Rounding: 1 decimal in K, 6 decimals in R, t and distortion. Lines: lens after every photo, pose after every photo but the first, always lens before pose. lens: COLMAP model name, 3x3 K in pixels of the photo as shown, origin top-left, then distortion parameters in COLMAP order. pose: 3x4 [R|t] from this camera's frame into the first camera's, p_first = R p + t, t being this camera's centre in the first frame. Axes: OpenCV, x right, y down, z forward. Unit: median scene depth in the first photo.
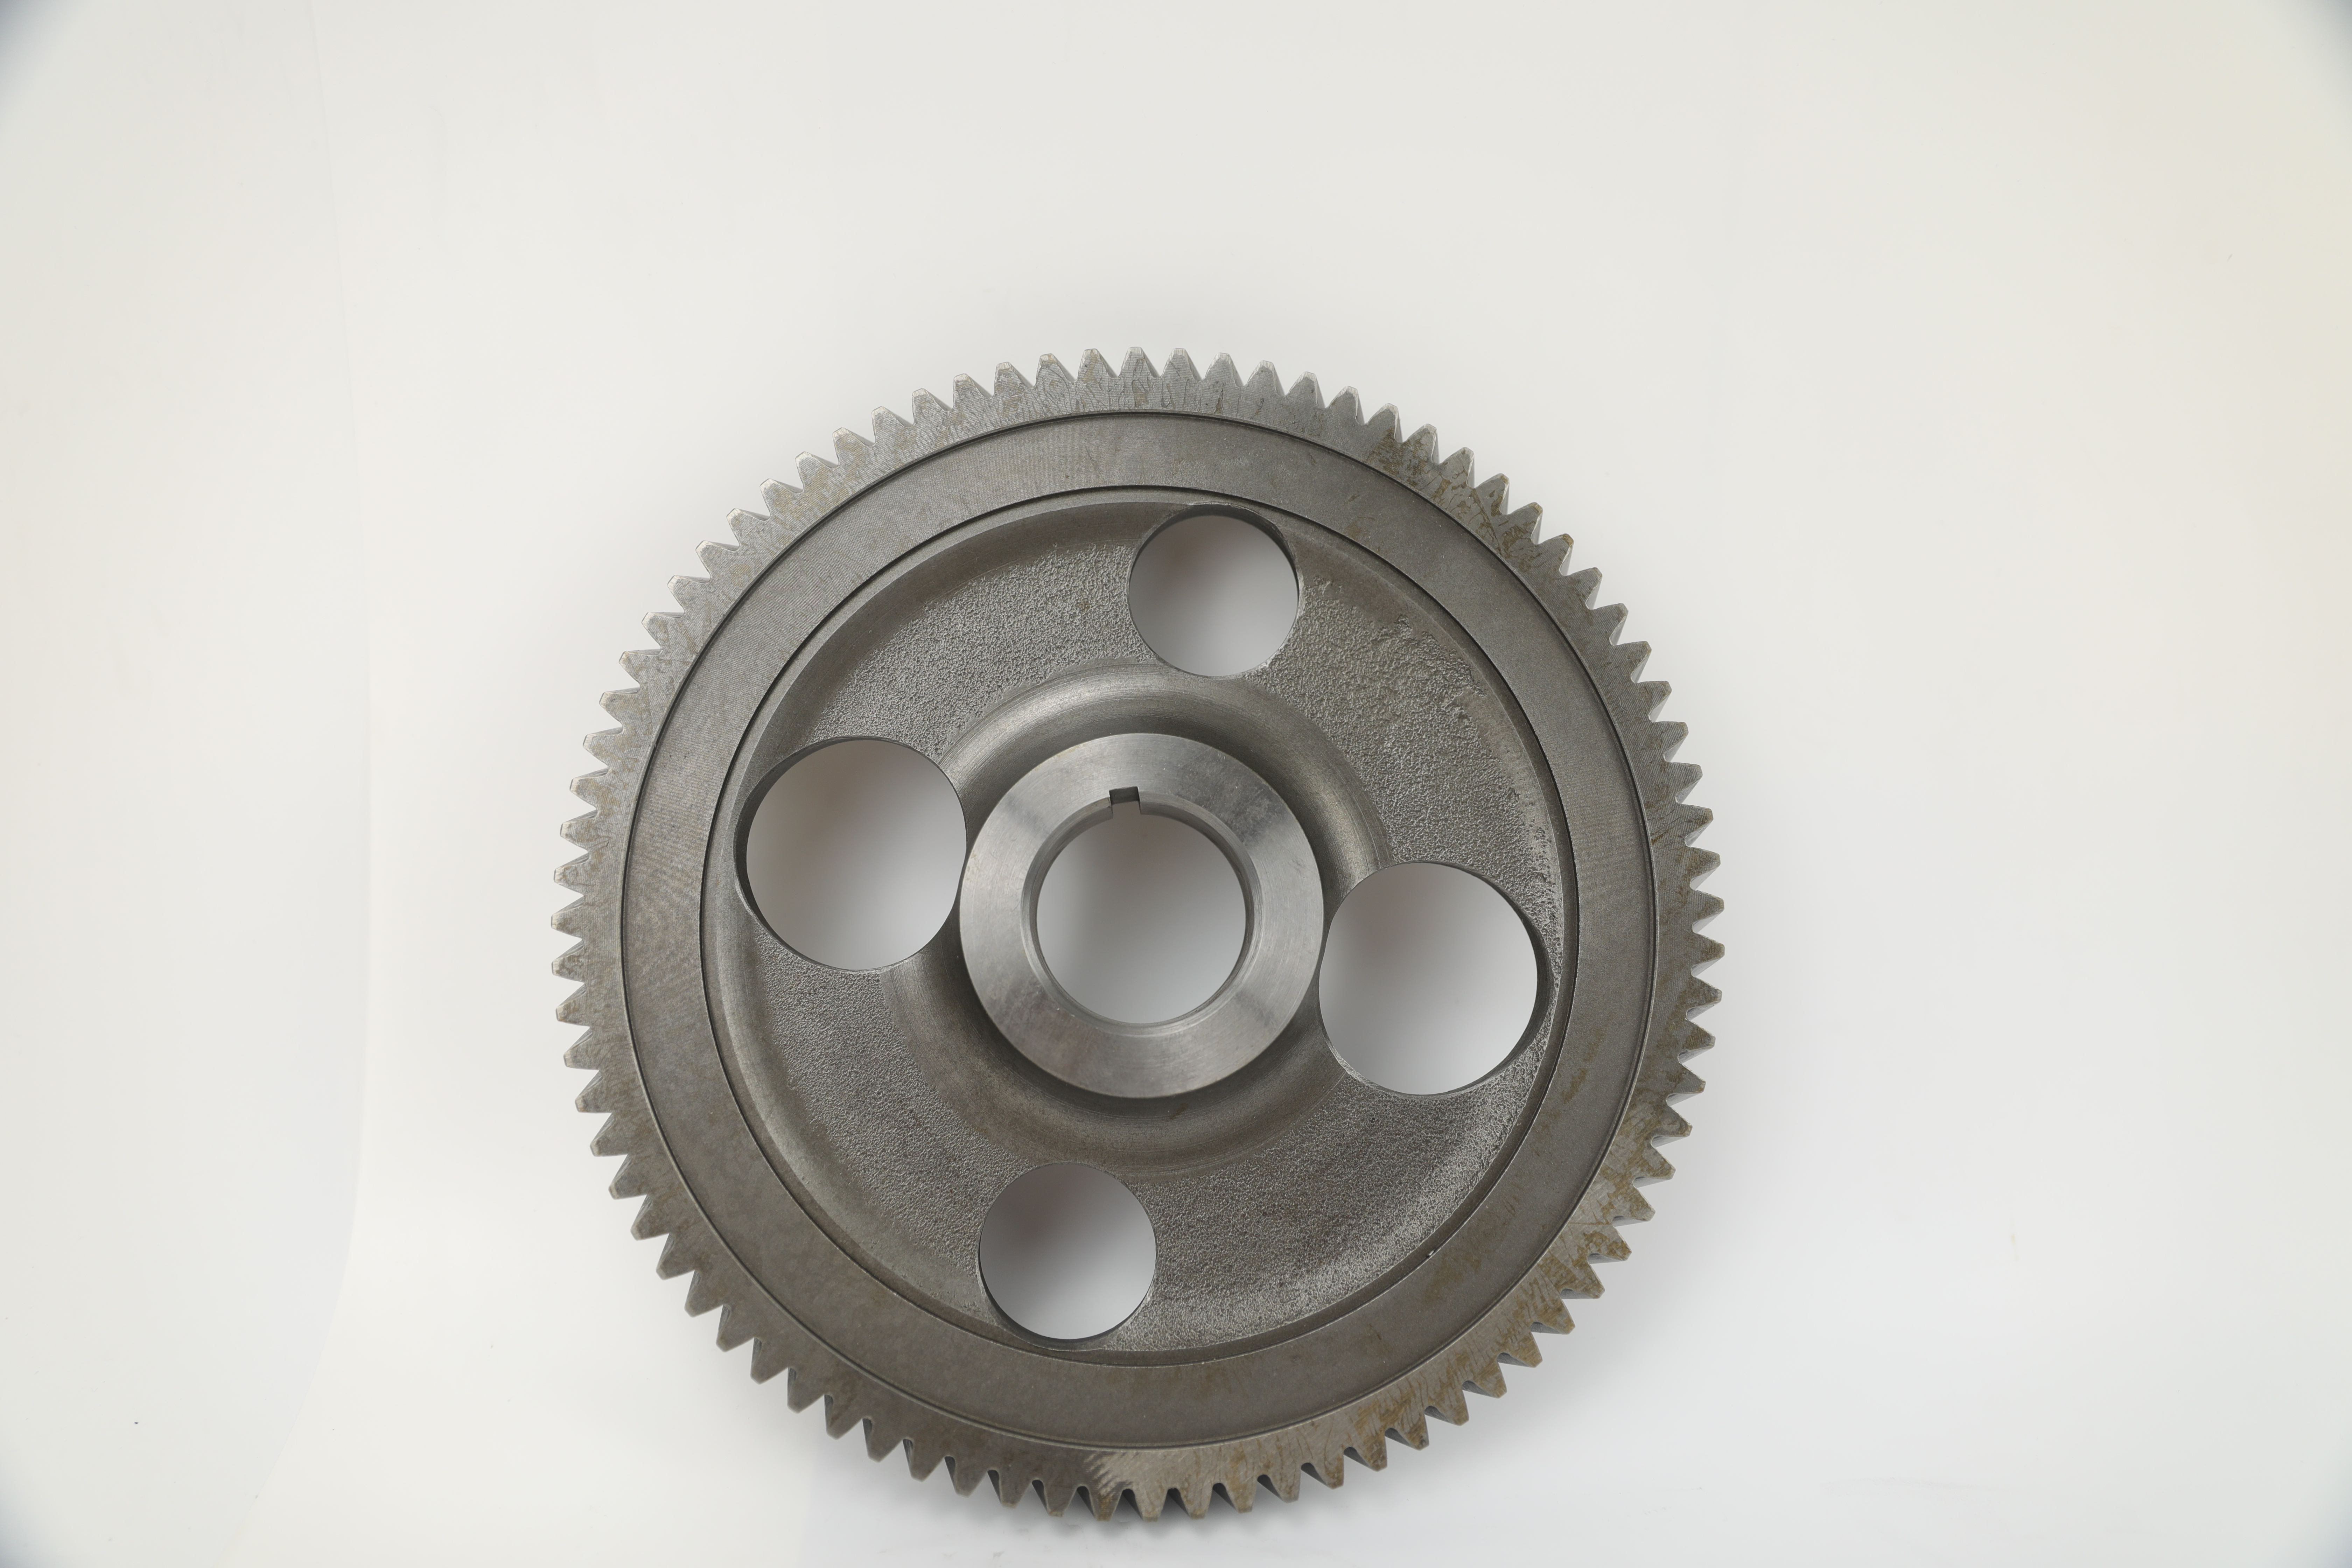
lens RADIAL K [[1712.0, 0, 1183.1], [0, 1712.0, 783.0], [0, 0, 1]] dist [-0.131294, 0.001282]
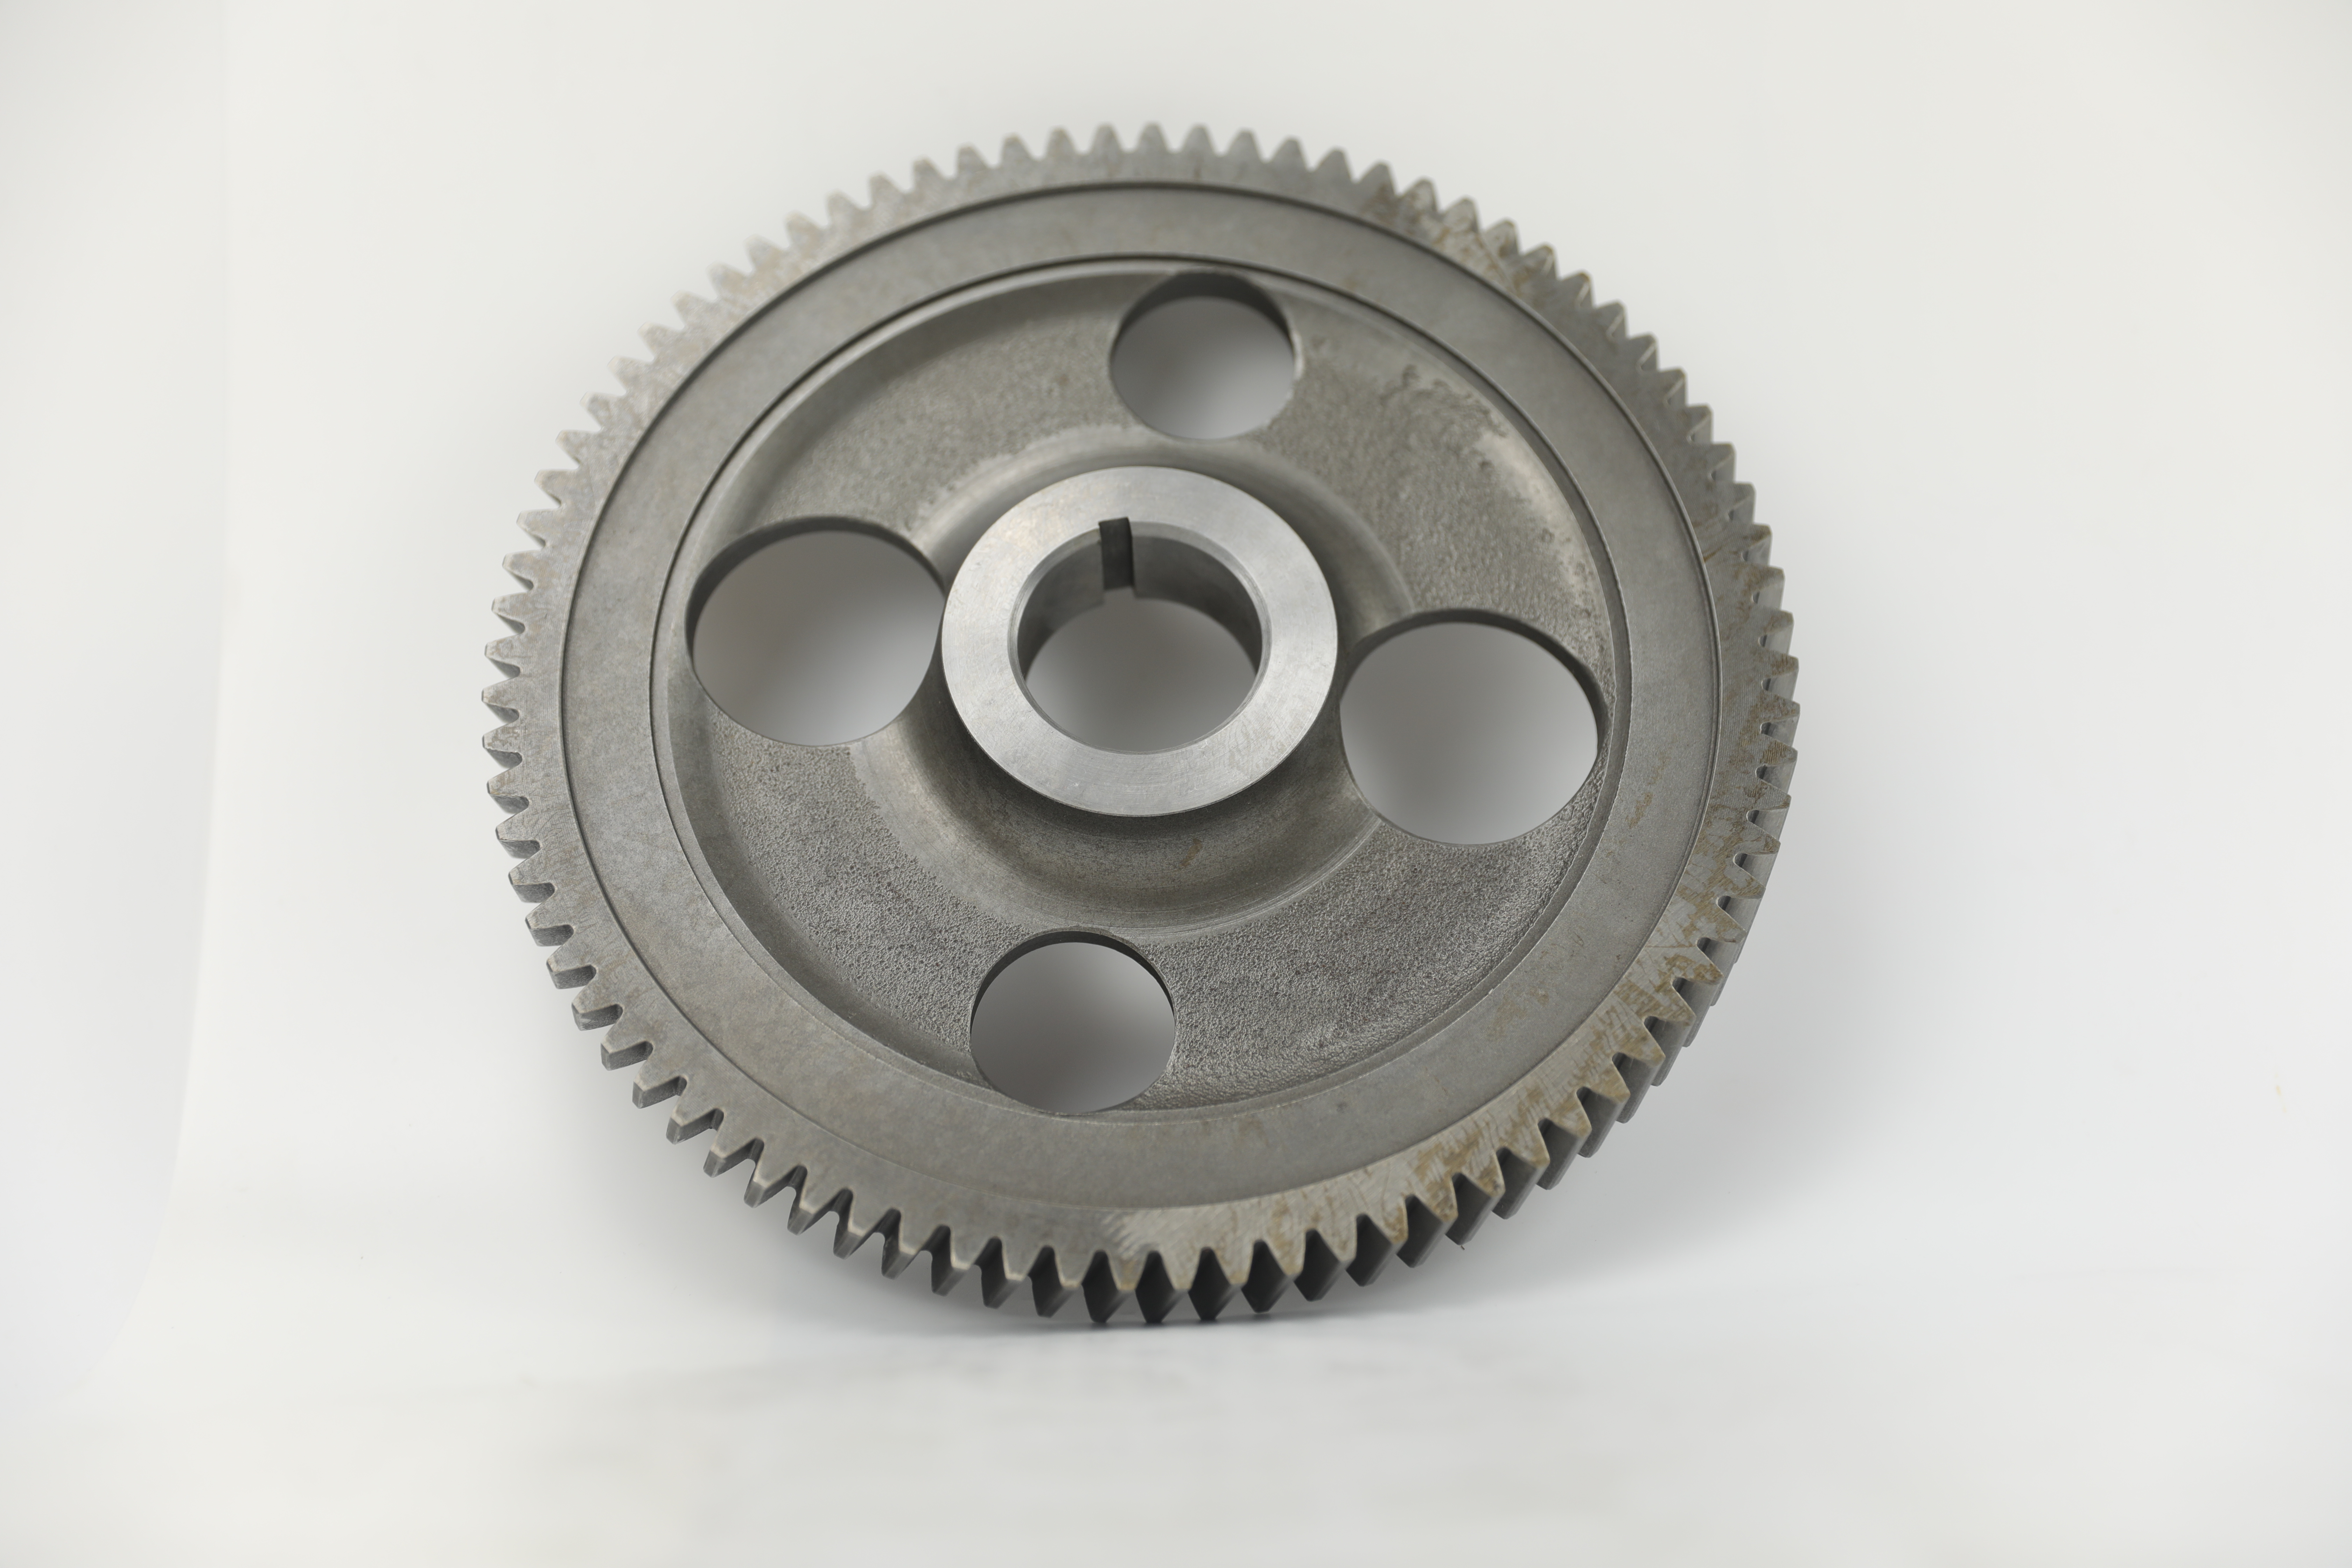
lens RADIAL K [[3714.2, 0, 1174.0], [0, 3714.2, 784.8], [0, 0, 1]] dist [0.030533, 0.000000]
pose [[0.998208, -0.058719, -0.011560, 0.012468], [0.051330, 0.939353, -0.339089, 0.803418], [0.030770, 0.337888, 0.940683, -0.823640]]
